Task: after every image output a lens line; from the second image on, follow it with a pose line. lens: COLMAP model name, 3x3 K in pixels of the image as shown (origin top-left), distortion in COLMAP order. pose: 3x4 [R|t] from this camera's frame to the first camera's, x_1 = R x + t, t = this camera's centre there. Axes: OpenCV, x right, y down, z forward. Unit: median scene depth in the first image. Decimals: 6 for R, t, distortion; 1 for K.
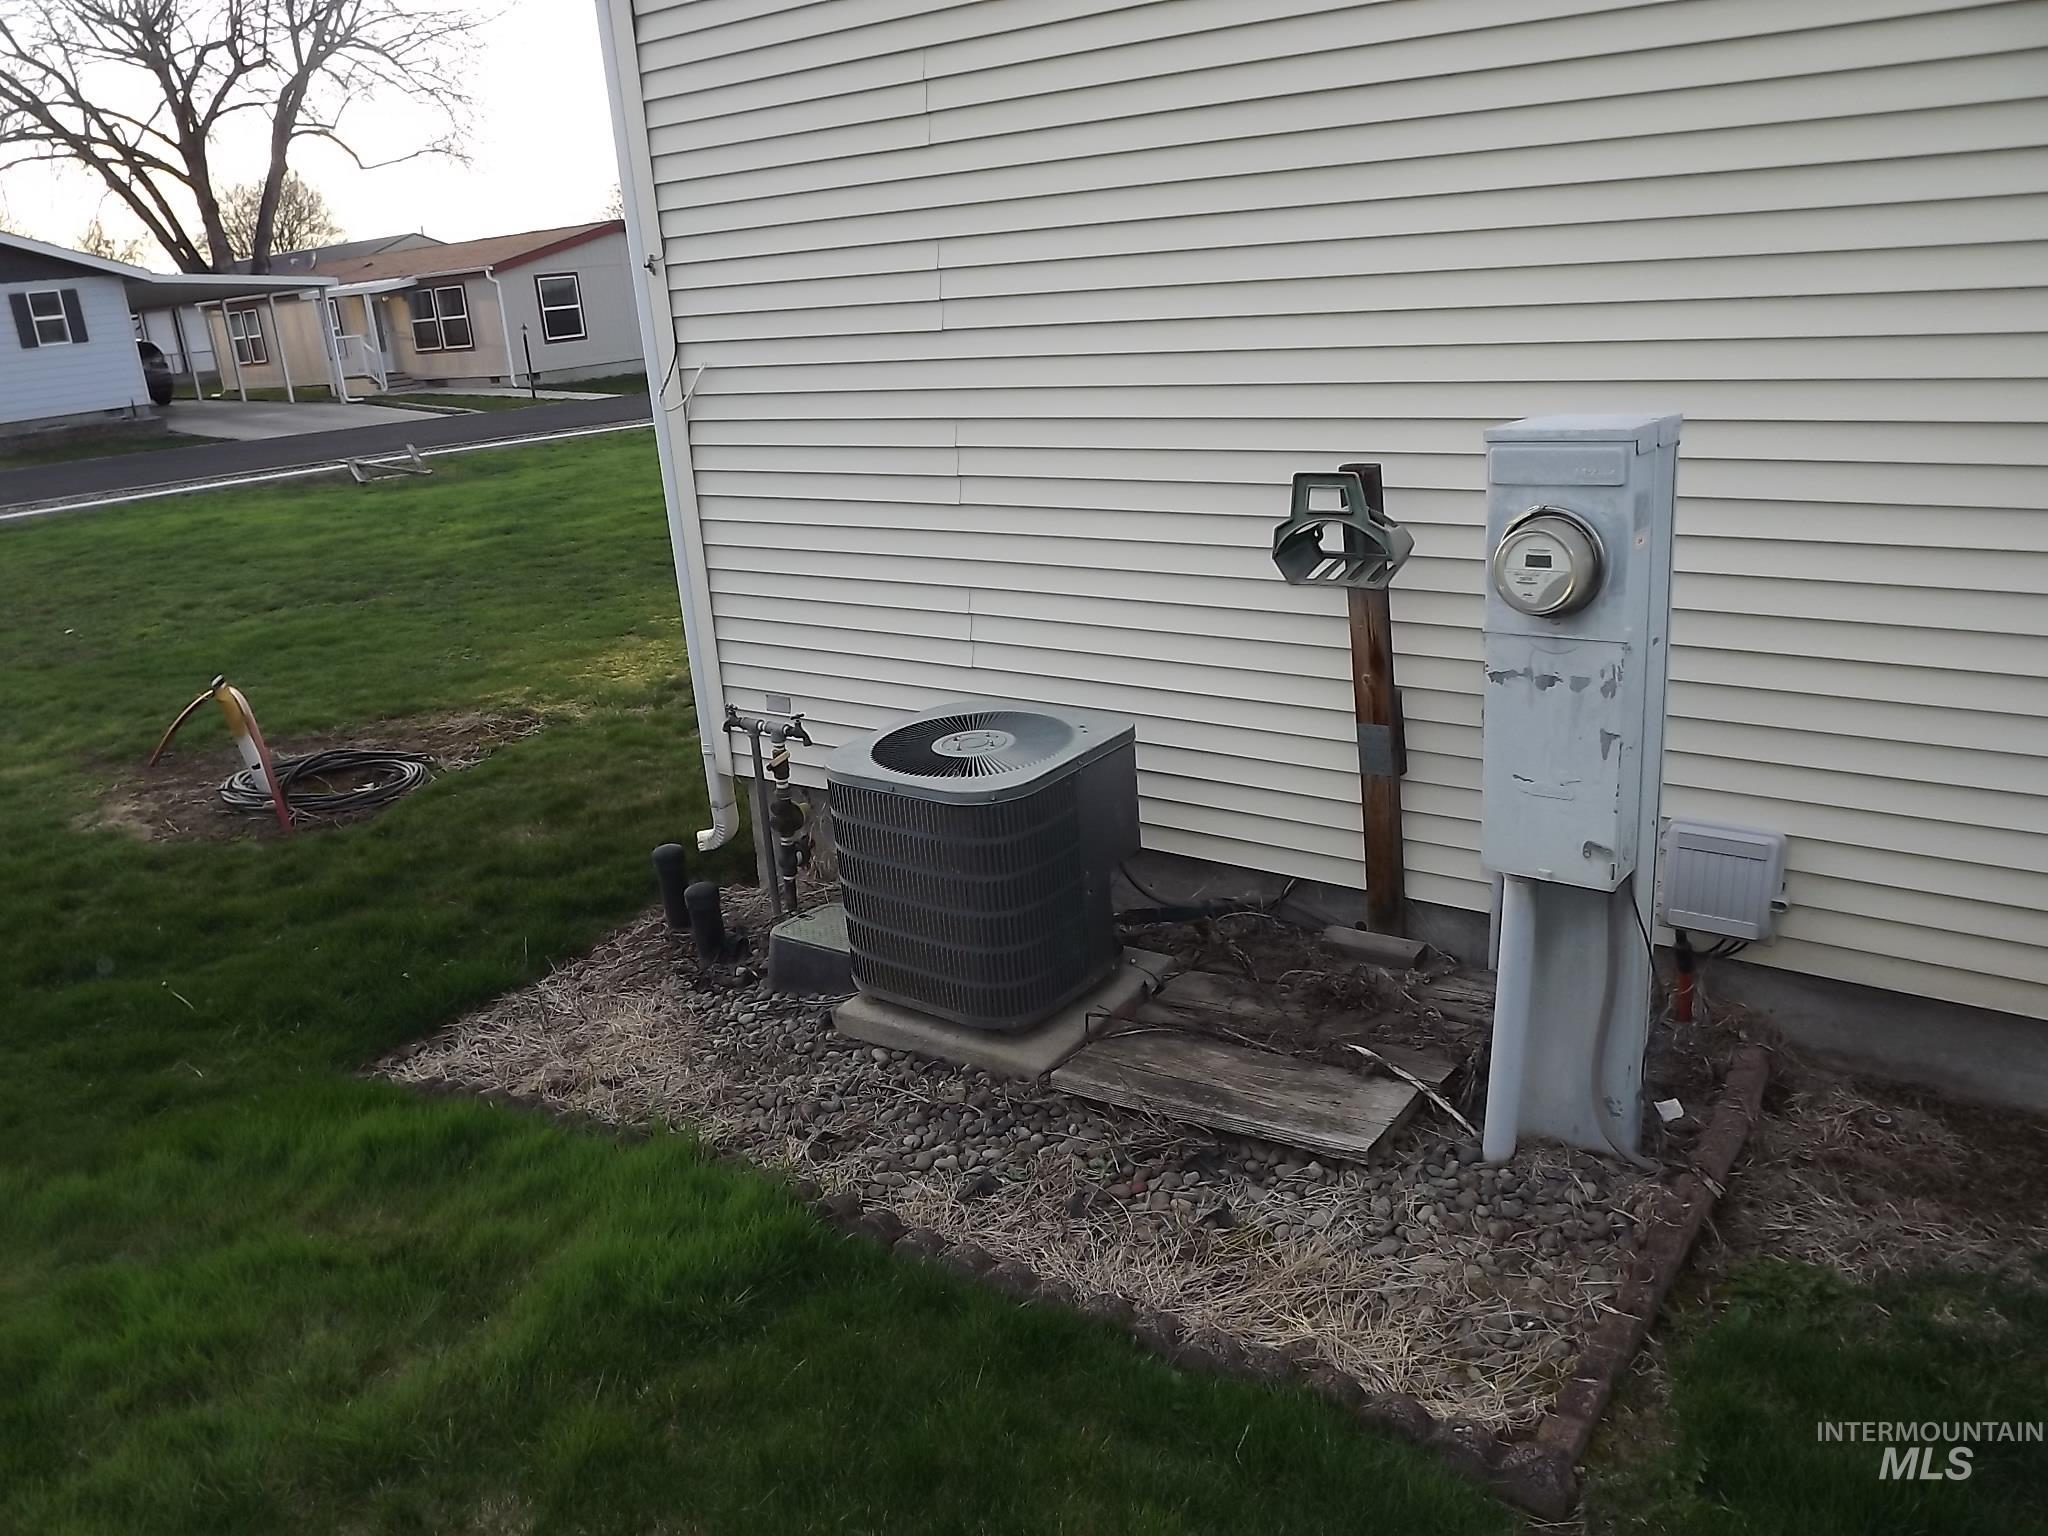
lens RADIAL K [[1475.2, 0, 1012.7], [0, 1475.2, 778.6], [0, 0, 1]] dist [-0.047275, 0.005636]
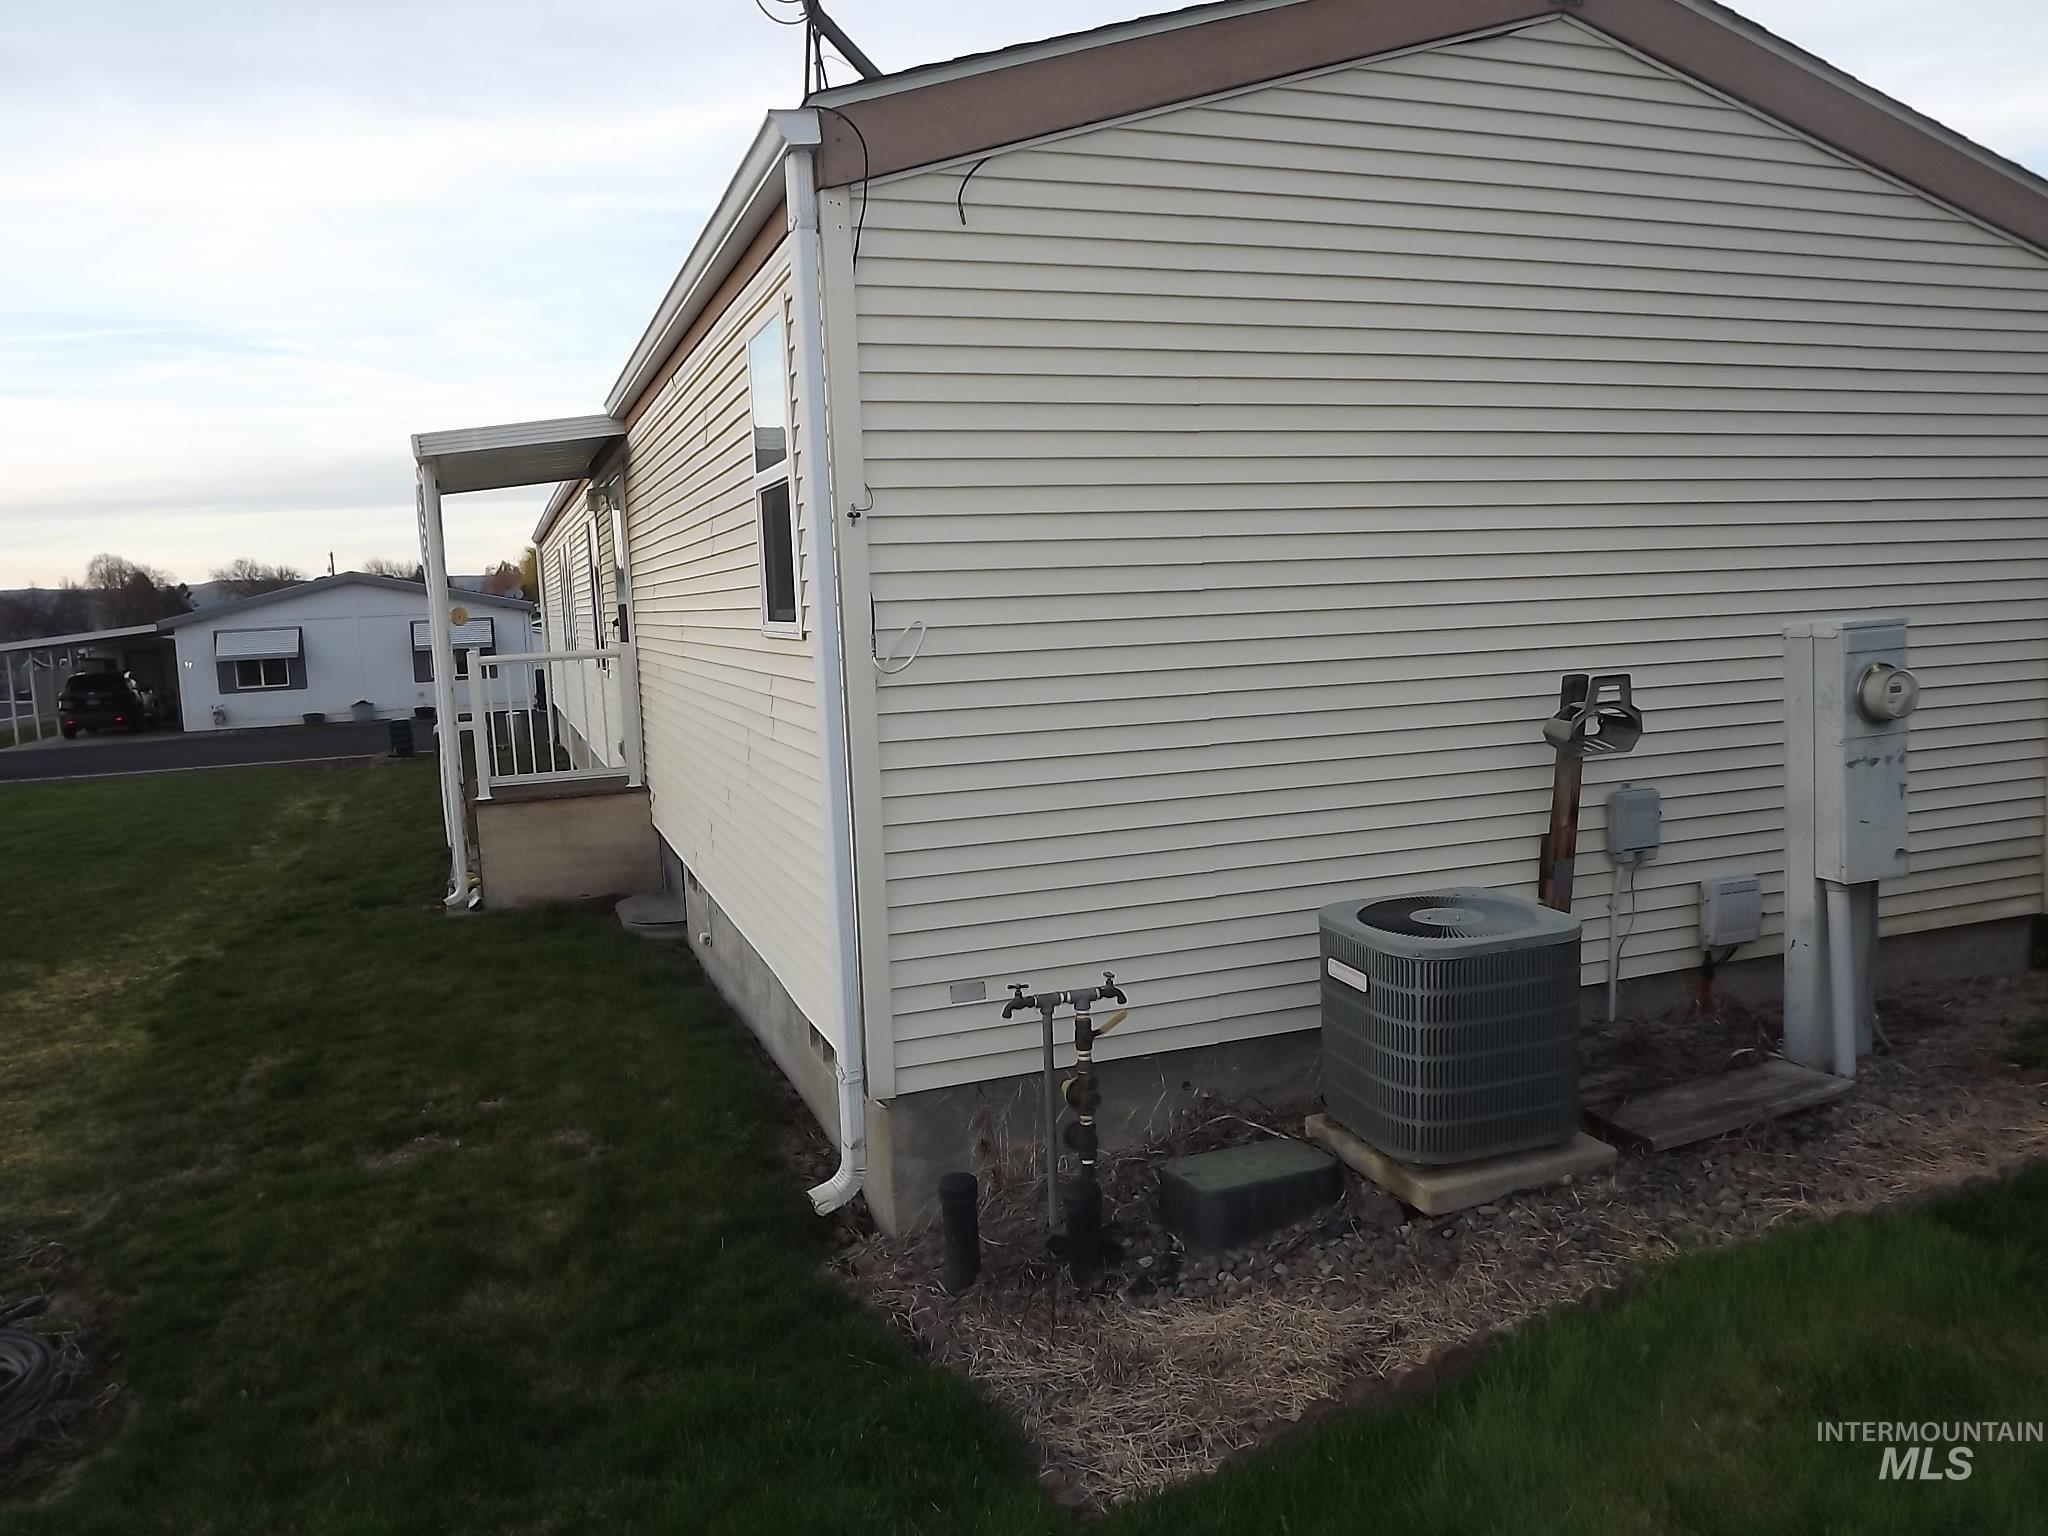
lens RADIAL K [[1475.2, 0, 1012.7], [0, 1475.2, 778.6], [0, 0, 1]] dist [-0.047275, 0.005636]
pose [[0.575526, -0.057353, 0.815770, -1.119730], [0.266624, 0.956190, -0.120879, -0.076107], [-0.773098, 0.287073, 0.565604, 0.559878]]
